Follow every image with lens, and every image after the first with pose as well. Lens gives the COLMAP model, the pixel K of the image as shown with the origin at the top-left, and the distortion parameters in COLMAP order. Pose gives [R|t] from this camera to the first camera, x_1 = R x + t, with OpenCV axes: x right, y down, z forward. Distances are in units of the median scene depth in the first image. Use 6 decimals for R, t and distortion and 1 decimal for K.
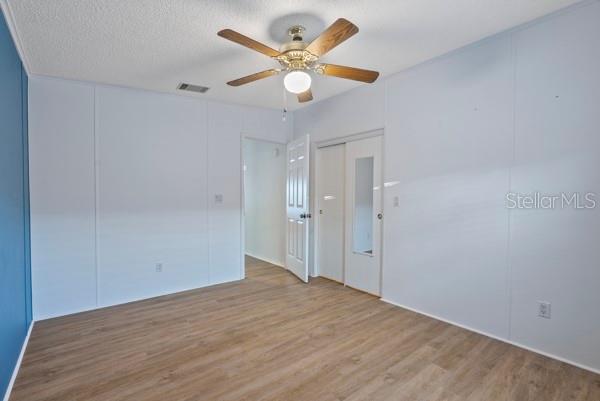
lens RADIAL K [[276.1, 0, 302.7], [0, 276.1, 199.6], [0, 0, 1]] dist [-0.010852, 0.003358]
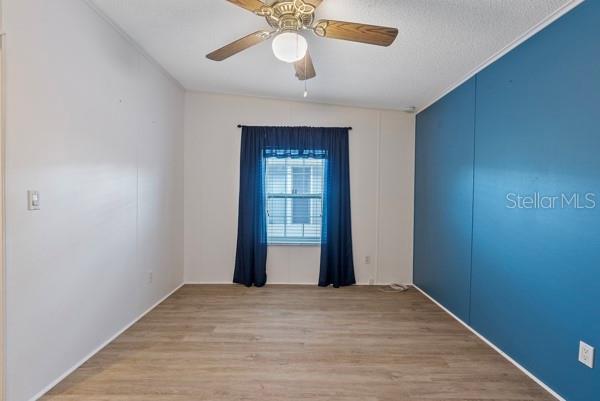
lens RADIAL K [[276.1, 0, 300.9], [0, 276.1, 199.3], [0, 0, 1]] dist [-0.010852, 0.003358]
pose [[-0.771920, -0.023793, 0.635274, -0.554935], [-0.007560, 0.999572, 0.028252, -0.018592], [-0.635675, 0.017006, -0.771770, 1.621225]]
